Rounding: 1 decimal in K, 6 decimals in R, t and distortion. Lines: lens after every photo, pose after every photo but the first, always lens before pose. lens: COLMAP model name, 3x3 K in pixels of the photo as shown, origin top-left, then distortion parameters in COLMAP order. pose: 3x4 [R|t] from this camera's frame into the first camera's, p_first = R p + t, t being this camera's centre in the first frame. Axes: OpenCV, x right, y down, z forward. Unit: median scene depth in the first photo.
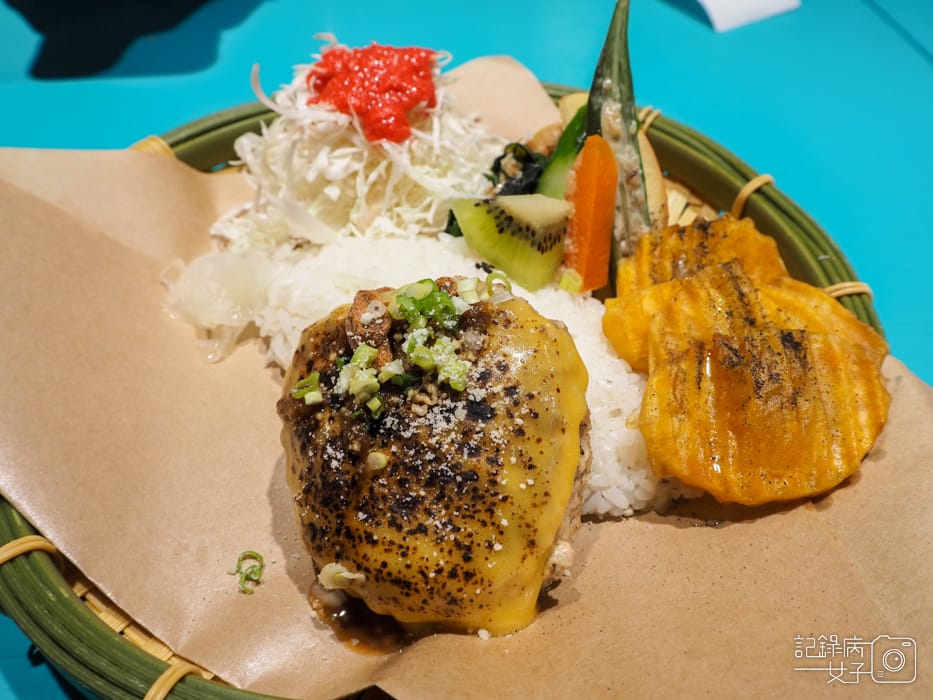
lens RADIAL K [[764.5, 0, 469.0], [0, 764.5, 353.8], [0, 0, 1]] dist [-0.015763, 0.000007]
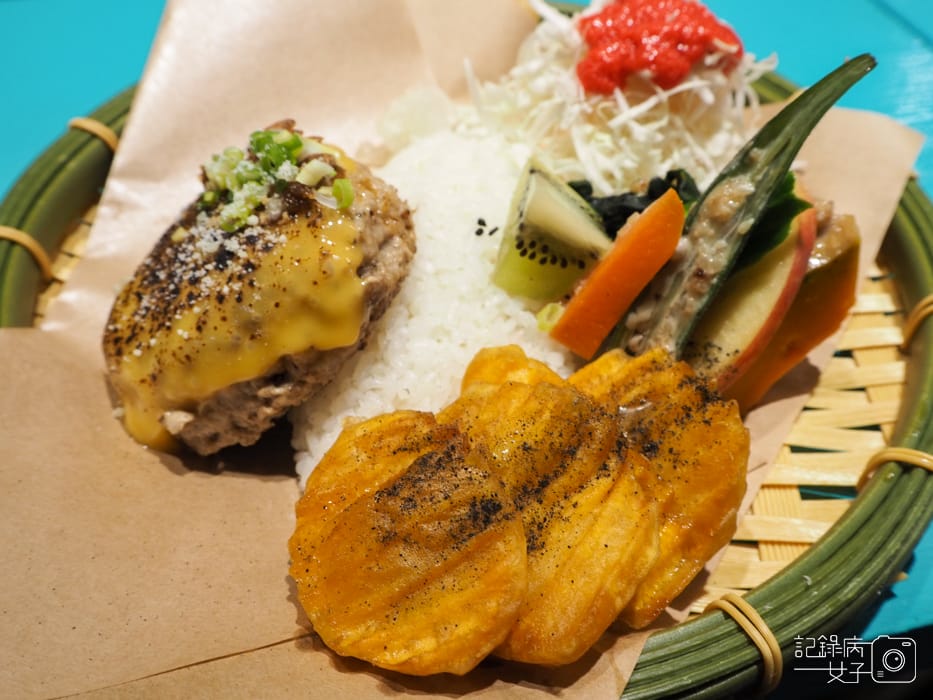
lens RADIAL K [[764.5, 0, 469.0], [0, 764.5, 345.5], [0, 0, 1]] dist [-0.015763, 0.000007]
pose [[0.431699, 0.689581, -0.581475, 0.809285], [-0.664776, 0.678942, 0.311625, -0.371287], [0.609679, 0.252022, 0.751516, 0.467665]]
